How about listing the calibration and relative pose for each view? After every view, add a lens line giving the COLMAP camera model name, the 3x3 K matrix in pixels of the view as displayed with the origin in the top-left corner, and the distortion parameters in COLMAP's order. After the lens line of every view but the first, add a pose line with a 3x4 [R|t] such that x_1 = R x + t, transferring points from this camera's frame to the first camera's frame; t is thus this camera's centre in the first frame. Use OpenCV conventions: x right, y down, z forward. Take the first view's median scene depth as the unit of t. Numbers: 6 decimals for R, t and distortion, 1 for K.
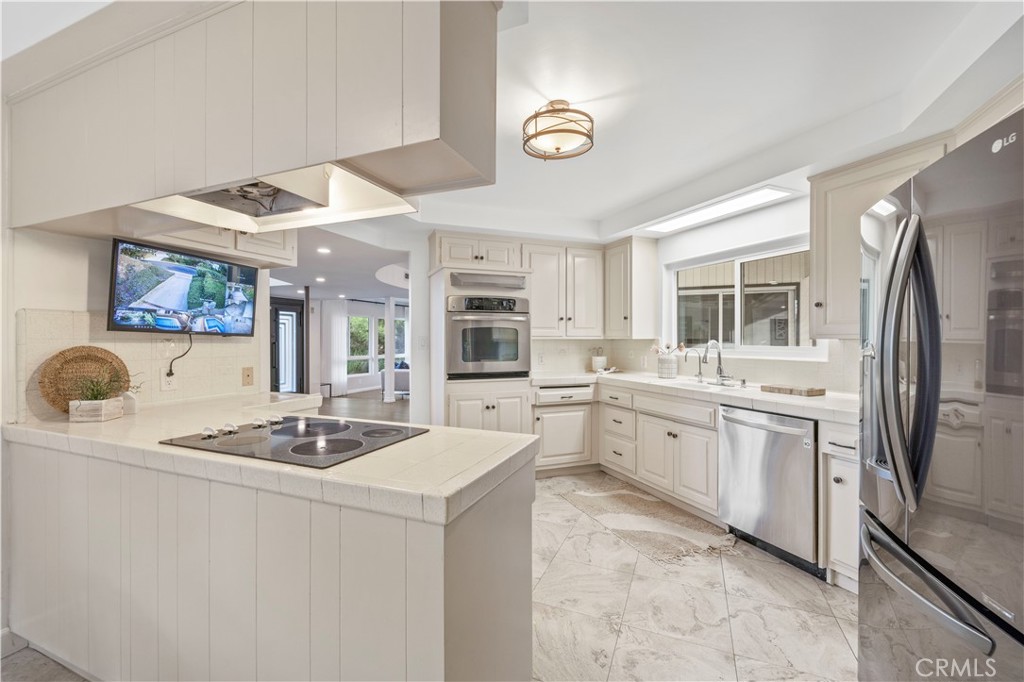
lens RADIAL K [[436.2, 0, 501.3], [0, 436.2, 342.8], [0, 0, 1]] dist [0.004936, -0.000942]
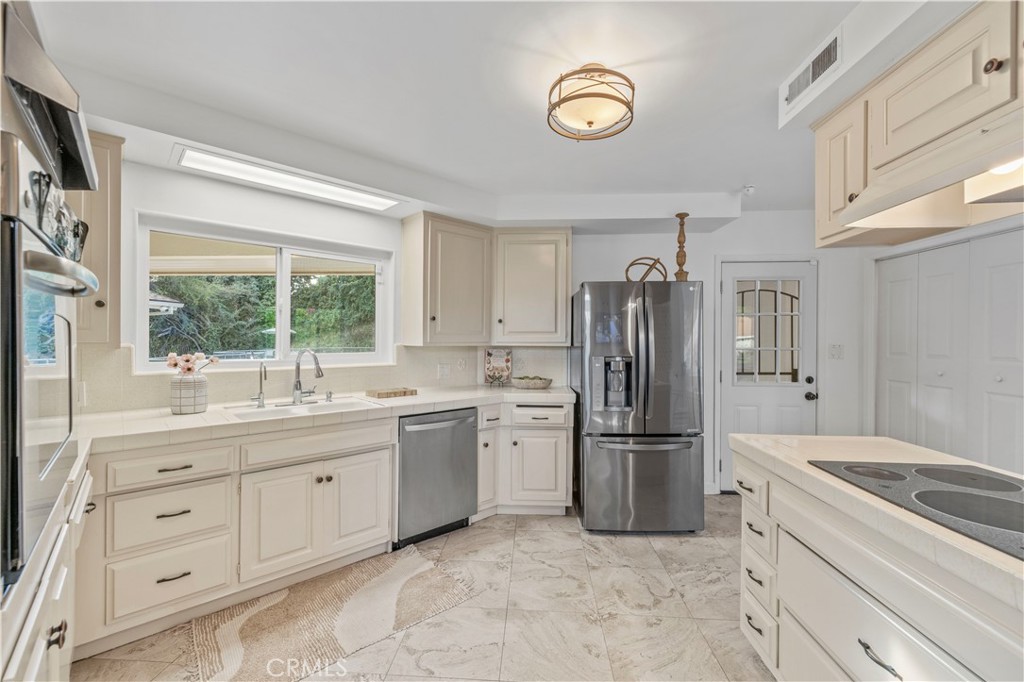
lens RADIAL K [[436.2, 0, 510.3], [0, 436.2, 340.4], [0, 0, 1]] dist [0.004936, -0.000942]
pose [[-0.353242, -0.006093, 0.935512, -0.384645], [0.001310, 0.999975, 0.007008, -0.025097], [-0.935531, 0.003701, -0.353225, 0.923931]]
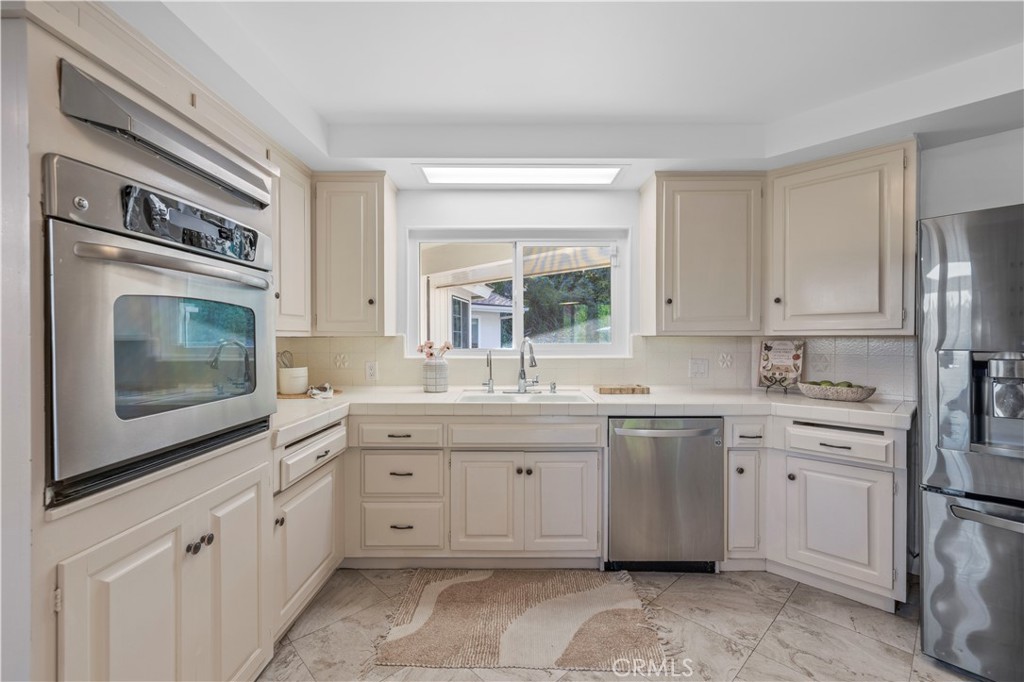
lens RADIAL K [[436.2, 0, 508.8], [0, 436.2, 340.3], [0, 0, 1]] dist [0.004936, -0.000942]
pose [[0.379353, -0.008537, 0.925213, -0.260281], [0.010187, 0.999935, 0.005049, -0.004834], [-0.925196, 0.007510, 0.379415, 0.720075]]
